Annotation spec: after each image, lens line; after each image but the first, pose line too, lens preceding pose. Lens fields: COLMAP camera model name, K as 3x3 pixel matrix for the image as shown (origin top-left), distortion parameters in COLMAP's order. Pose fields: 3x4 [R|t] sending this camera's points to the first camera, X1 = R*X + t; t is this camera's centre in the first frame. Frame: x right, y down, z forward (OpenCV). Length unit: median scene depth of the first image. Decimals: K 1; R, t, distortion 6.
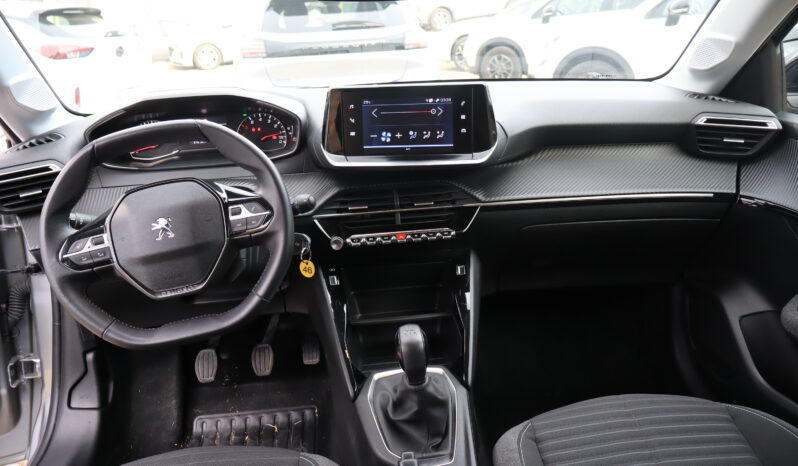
lens RADIAL K [[674.6, 0, 399.0], [0, 674.6, 233.0], [0, 0, 1]] dist [-0.002283, 0.010521]
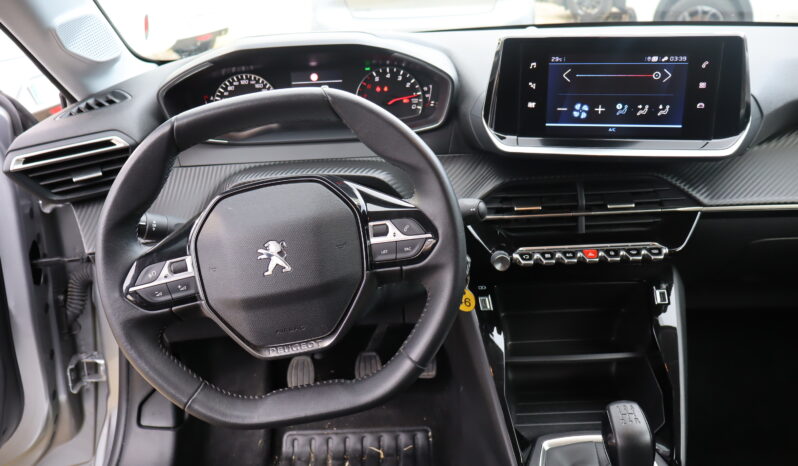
lens RADIAL K [[674.6, 0, 399.0], [0, 674.6, 233.0], [0, 0, 1]] dist [-0.002283, 0.010521]
pose [[0.995479, 0.043430, -0.084477, -0.137855], [-0.034990, 0.994479, 0.098934, -0.078927], [0.088308, -0.095531, 0.991502, 0.284825]]
